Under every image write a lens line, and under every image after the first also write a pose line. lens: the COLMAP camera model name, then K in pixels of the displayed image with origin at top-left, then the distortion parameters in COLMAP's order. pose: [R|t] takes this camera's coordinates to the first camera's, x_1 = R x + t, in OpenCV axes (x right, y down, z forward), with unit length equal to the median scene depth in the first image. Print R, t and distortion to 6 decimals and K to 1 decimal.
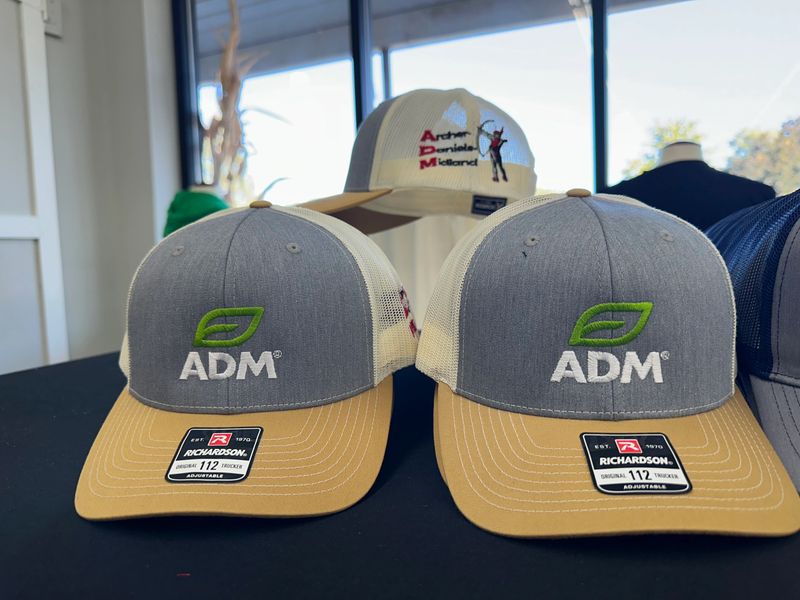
lens RADIAL K [[534.7, 0, 389.6], [0, 534.7, 301.9], [0, 0, 1]] dist [0.077688, -0.091658]
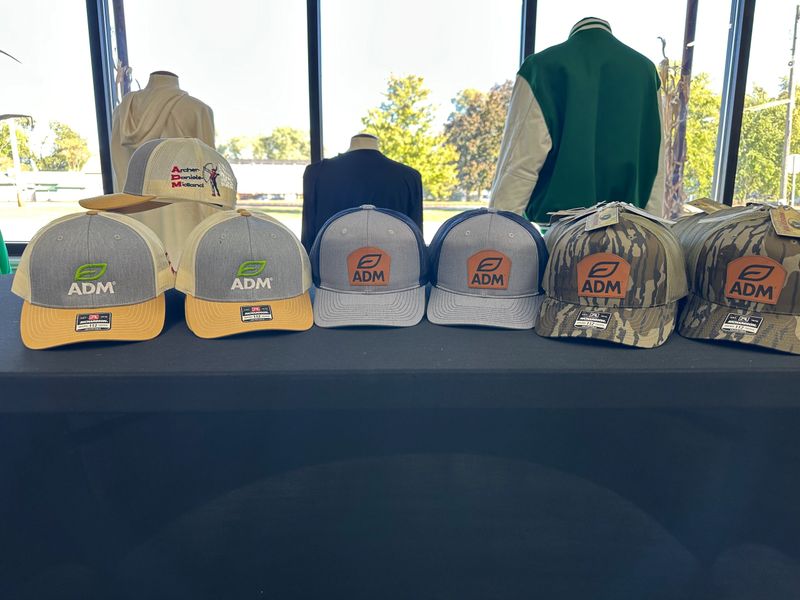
lens RADIAL K [[534.7, 0, 389.6], [0, 534.7, 301.9], [0, 0, 1]] dist [0.077688, -0.091658]
pose [[0.899494, -0.045405, 0.434568, -0.158012], [-0.003498, 0.993806, 0.111075, -0.091989], [-0.436919, -0.101432, 0.893764, -1.697432]]
